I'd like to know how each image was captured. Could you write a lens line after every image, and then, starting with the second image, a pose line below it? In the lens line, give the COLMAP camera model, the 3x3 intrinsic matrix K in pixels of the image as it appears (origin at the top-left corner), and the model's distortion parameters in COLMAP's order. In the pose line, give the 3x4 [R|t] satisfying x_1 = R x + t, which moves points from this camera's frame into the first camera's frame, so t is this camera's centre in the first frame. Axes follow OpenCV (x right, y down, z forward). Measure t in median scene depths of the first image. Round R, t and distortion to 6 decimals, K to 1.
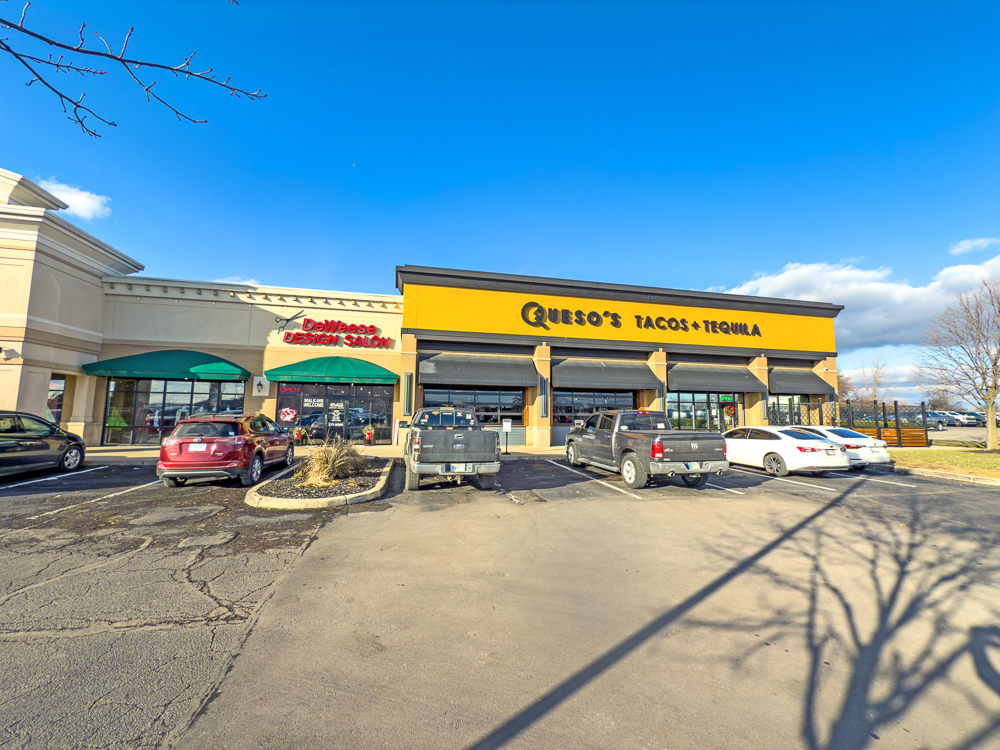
lens RADIAL K [[399.7, 0, 503.2], [0, 399.7, 375.7], [0, 0, 1]] dist [-0.000248, -0.000066]
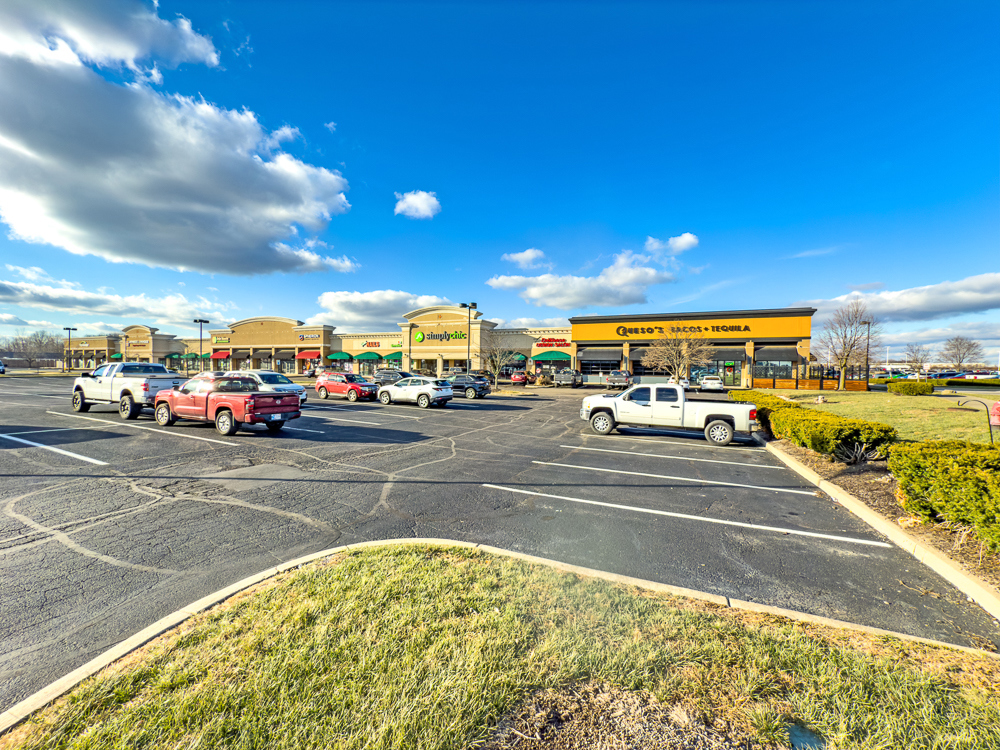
lens RADIAL K [[399.7, 0, 496.7], [0, 399.7, 376.6], [0, 0, 1]] dist [-0.000248, -0.000066]
pose [[0.785280, 0.014745, -0.618966, 1.004471], [0.056365, 0.993863, 0.095185, -0.151927], [0.616570, -0.109635, 0.779629, -1.444194]]
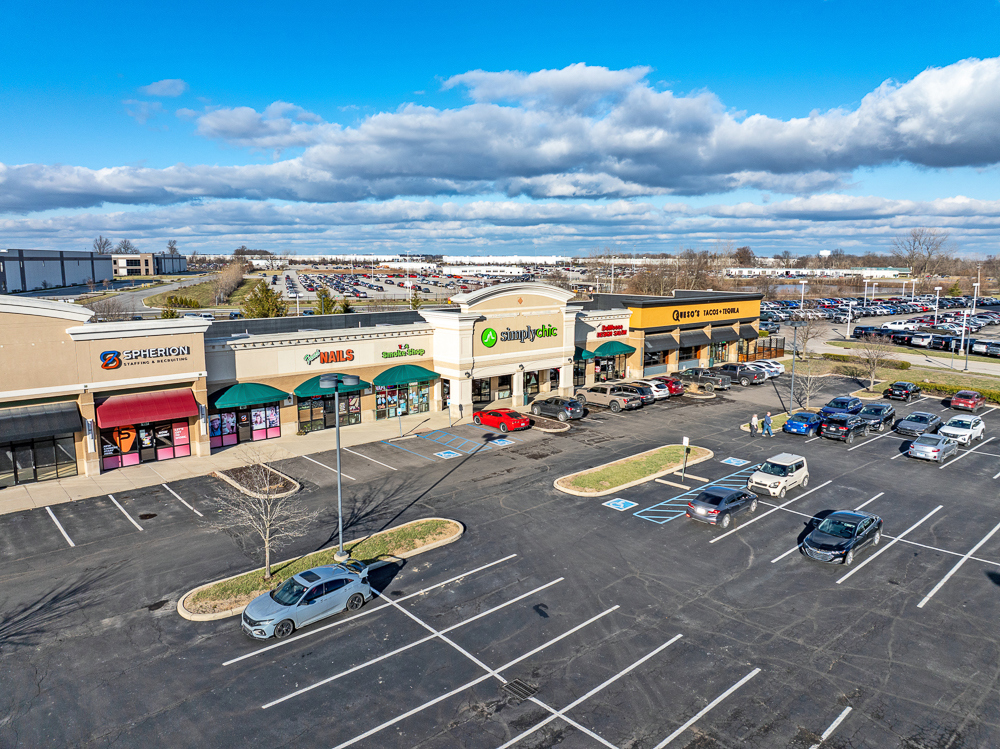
lens RADIAL K [[692.6, 0, 500.2], [0, 692.6, 371.3], [0, 0, 1]] dist [0.004258, 0.000011]
pose [[0.876443, -0.086803, 0.473618, -2.668001], [-0.036805, 0.968662, 0.245642, -0.770103], [-0.480098, -0.232723, 0.845781, -1.902813]]
